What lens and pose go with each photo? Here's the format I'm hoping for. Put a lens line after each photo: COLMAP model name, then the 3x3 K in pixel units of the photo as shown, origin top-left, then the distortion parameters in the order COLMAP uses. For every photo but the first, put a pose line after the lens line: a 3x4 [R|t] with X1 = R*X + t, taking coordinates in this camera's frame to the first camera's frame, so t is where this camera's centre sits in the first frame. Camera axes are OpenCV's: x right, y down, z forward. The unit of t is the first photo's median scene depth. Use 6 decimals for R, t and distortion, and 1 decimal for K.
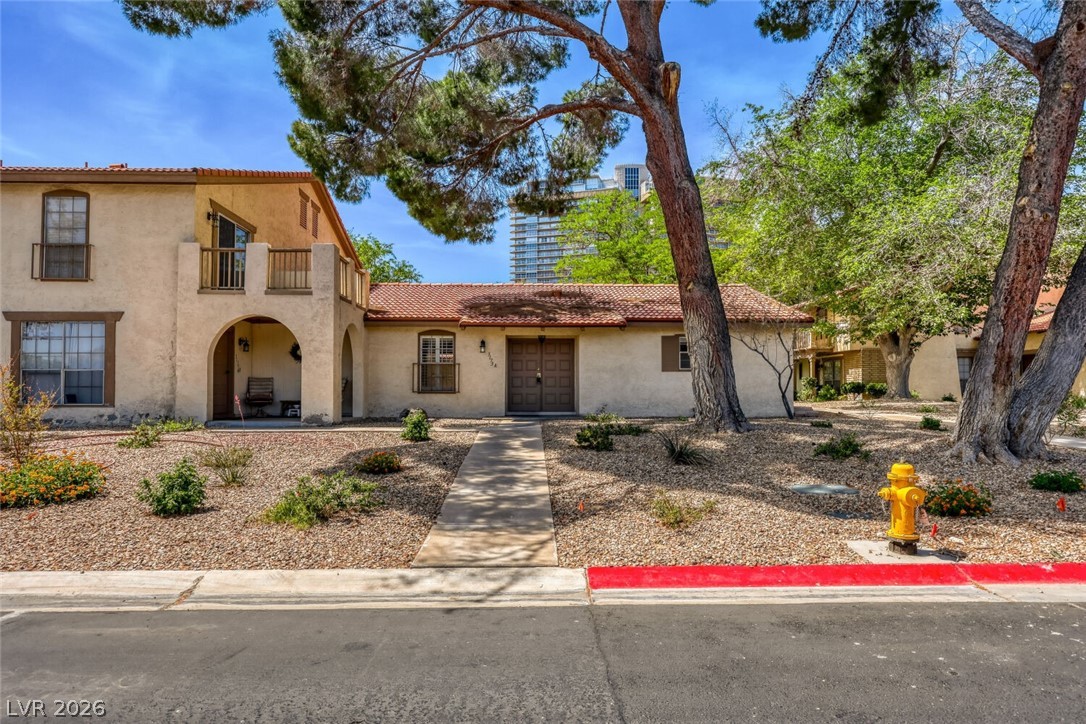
lens RADIAL K [[655.4, 0, 543.0], [0, 655.4, 362.0], [0, 0, 1]] dist [0.000447, 0.000029]
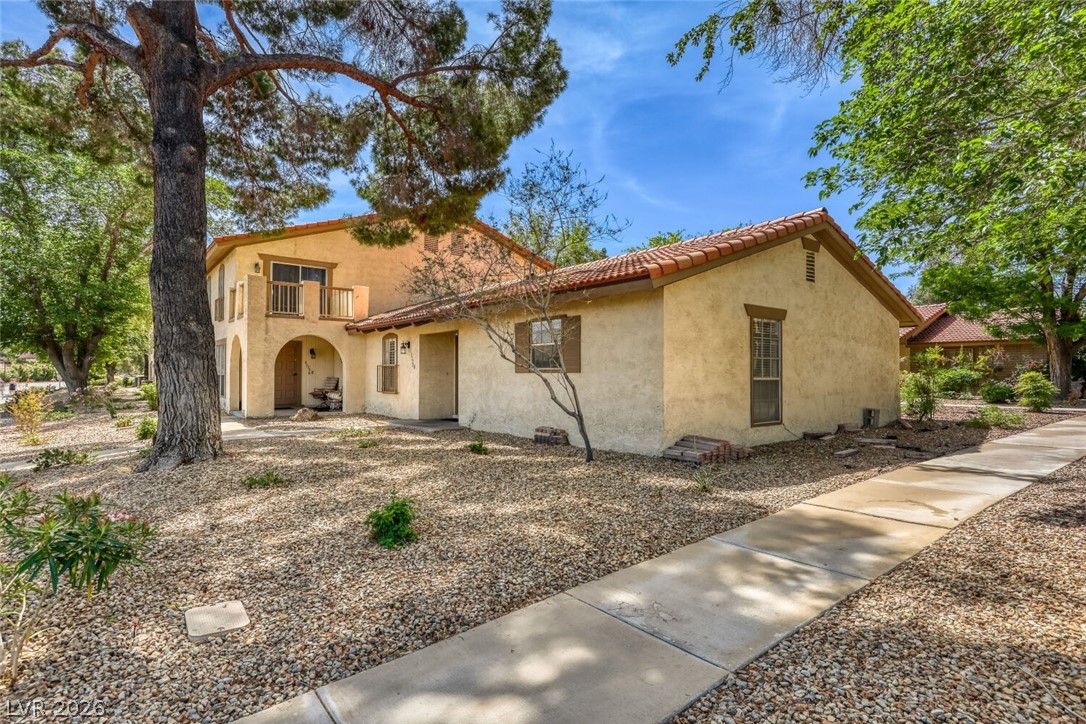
lens RADIAL K [[522.1, 0, 543.0], [0, 522.1, 362.0], [0, 0, 1]] dist [0.000008, -0.000001]
pose [[0.604490, -0.014438, -0.796482, 0.652827], [0.031871, 0.999474, 0.006071, 0.000120], [0.795975, -0.029055, 0.604632, 0.677088]]
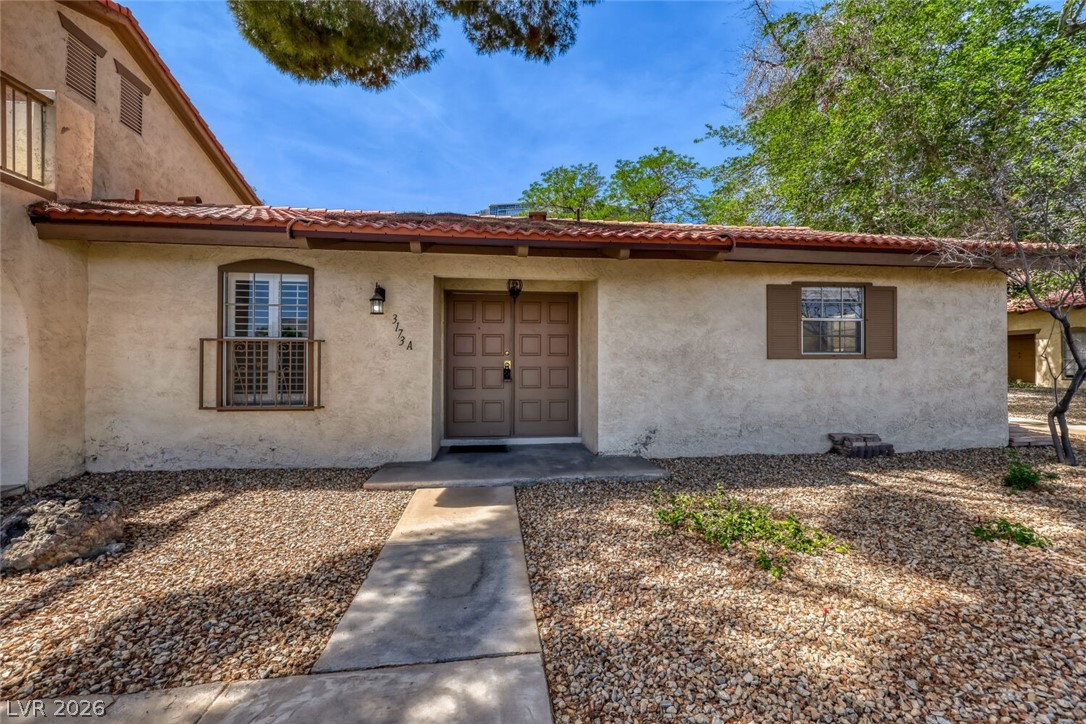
lens RADIAL K [[463.8, 0, 544.8], [0, 463.8, 359.5], [0, 0, 1]] dist [-0.000538, -0.000098]
pose [[0.996110, 0.002265, 0.088086, -0.009845], [-0.005139, 0.999461, 0.032420, 0.004760], [-0.087965, -0.032746, 0.995585, 0.675799]]
